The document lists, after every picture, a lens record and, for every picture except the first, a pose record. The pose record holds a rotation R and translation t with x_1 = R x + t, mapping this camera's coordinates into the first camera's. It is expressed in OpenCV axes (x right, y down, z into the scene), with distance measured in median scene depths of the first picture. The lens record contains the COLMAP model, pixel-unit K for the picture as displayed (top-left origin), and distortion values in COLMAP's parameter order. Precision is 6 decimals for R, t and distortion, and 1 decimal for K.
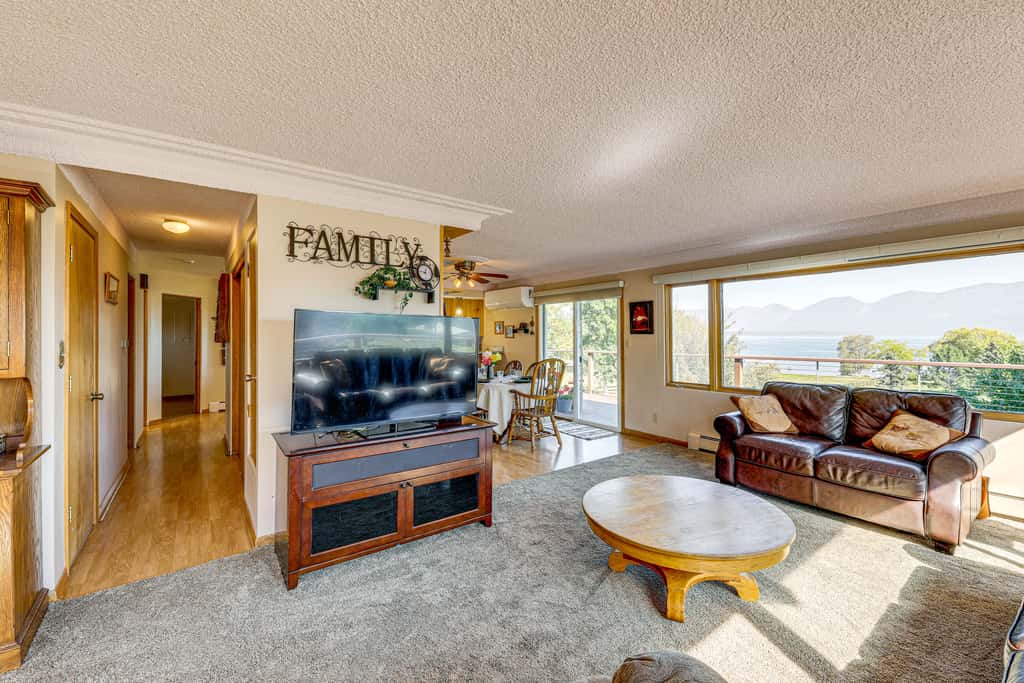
lens RADIAL K [[418.2, 0, 509.3], [0, 418.2, 334.7], [0, 0, 1]] dist [0.010588, -0.004499]
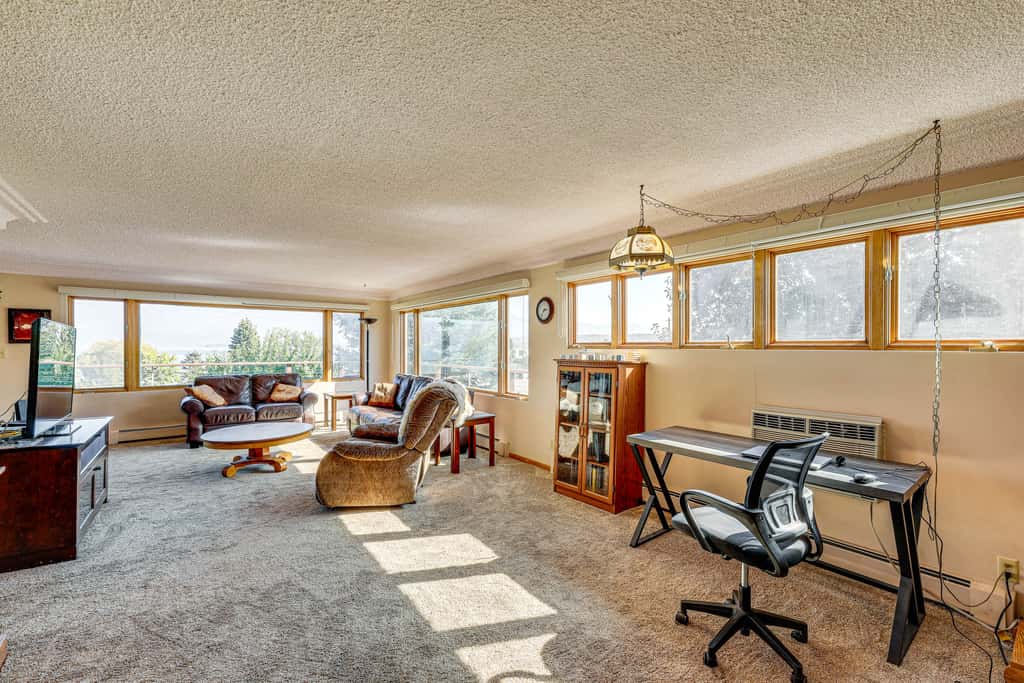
lens RADIAL K [[433.8, 0, 538.6], [0, 433.8, 350.4], [0, 0, 1]] dist [0.001878, -0.001348]
pose [[-0.056222, -0.003482, 0.998412, -1.214099], [-0.006757, 0.999972, 0.003107, 0.005543], [-0.998395, -0.006571, -0.056244, -0.151840]]
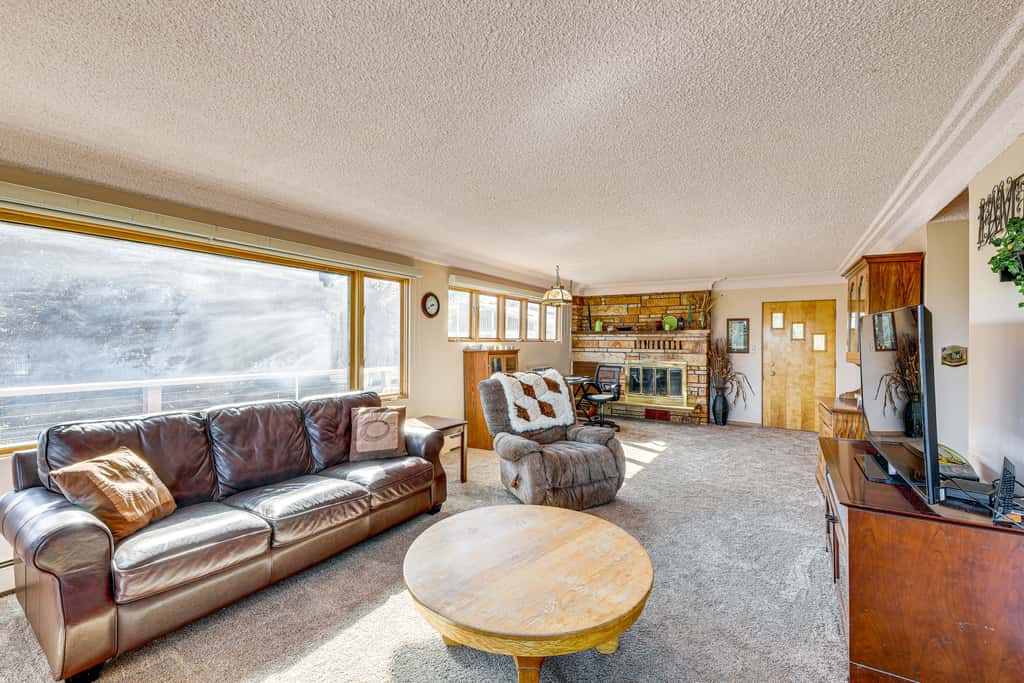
lens RADIAL K [[418.2, 0, 512.1], [0, 418.2, 338.1], [0, 0, 1]] dist [0.010588, -0.004499]
pose [[-0.927599, -0.012172, -0.373379, 0.498511], [-0.010536, 0.999924, -0.006422, -0.002974], [0.373429, -0.002023, -0.927657, 1.204044]]
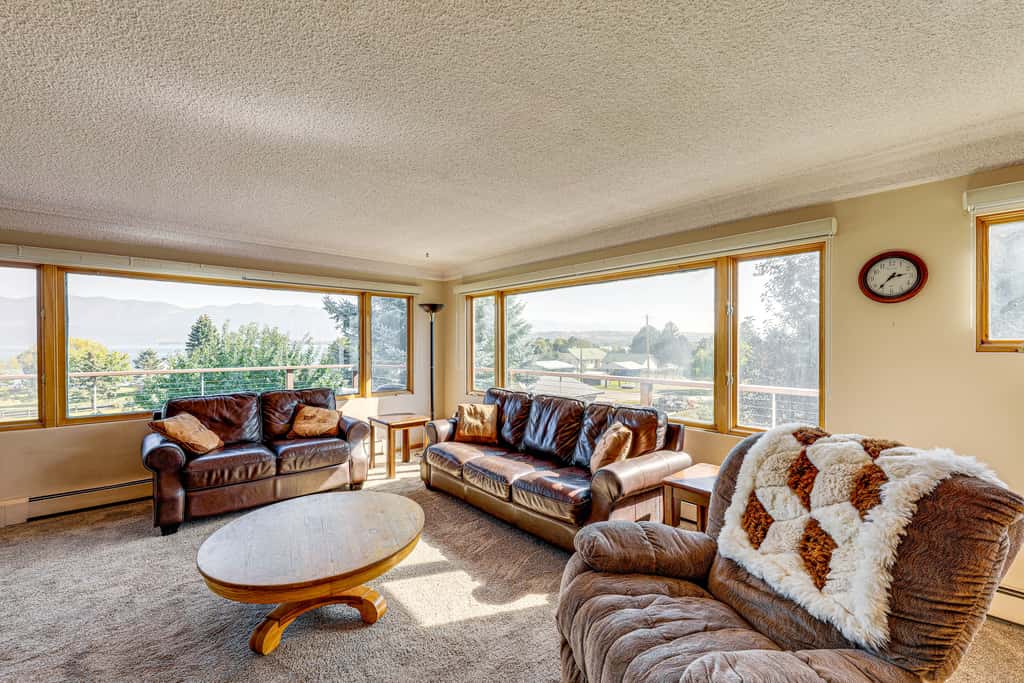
lens RADIAL K [[418.2, 0, 514.1], [0, 418.2, 345.7], [0, 0, 1]] dist [0.010588, -0.004499]
pose [[-0.108039, 0.000427, 0.994147, -0.412996], [-0.003694, 0.999993, -0.000831, -0.002912], [-0.994140, -0.003762, -0.108037, 0.464374]]
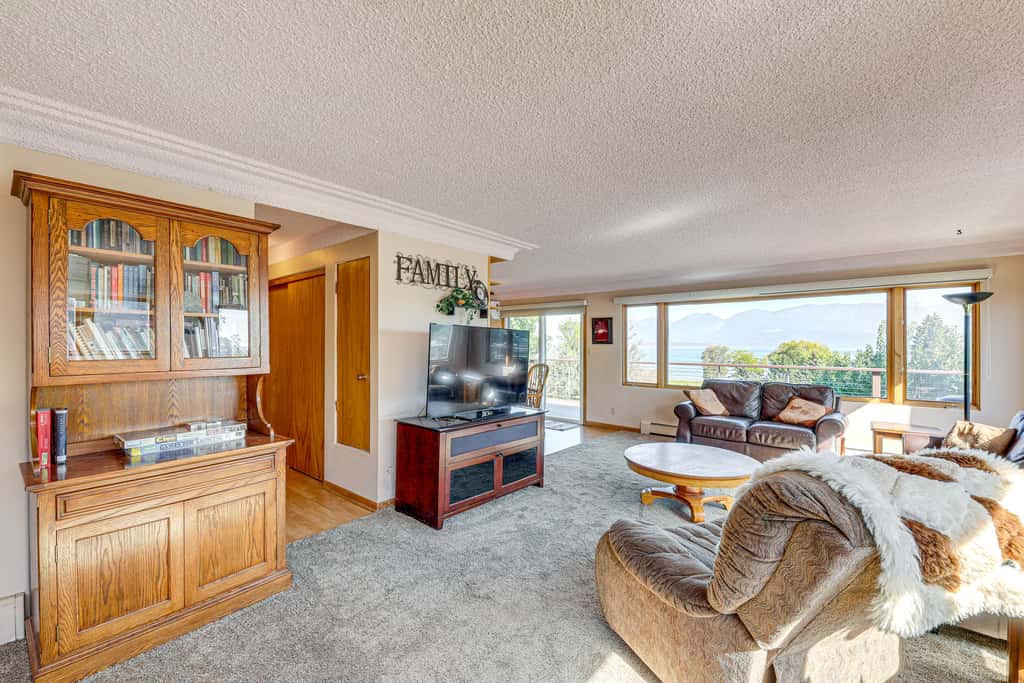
lens RADIAL K [[418.2, 0, 492.9], [0, 418.2, 345.9], [0, 0, 1]] dist [0.010588, -0.004499]
pose [[0.978522, 0.008429, 0.205971, -0.426109], [-0.009796, 0.999936, 0.005619, 0.000756], [-0.205910, -0.007516, 0.978542, -0.241665]]
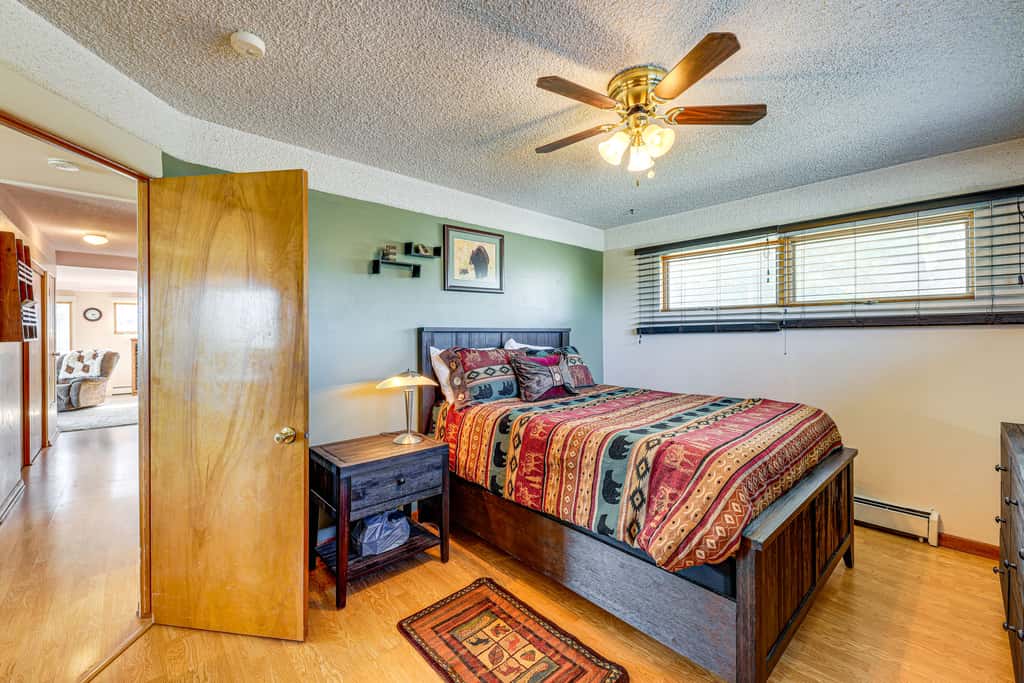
lens RADIAL K [[418.2, 0, 514.4], [0, 418.2, 330.7], [0, 0, 1]] dist [0.010588, -0.004499]
pose [[-0.994023, 0.008544, -0.108834, -2.183900], [0.008294, 0.999962, 0.002741, -0.004486], [0.108854, 0.001822, -0.994056, 2.749379]]
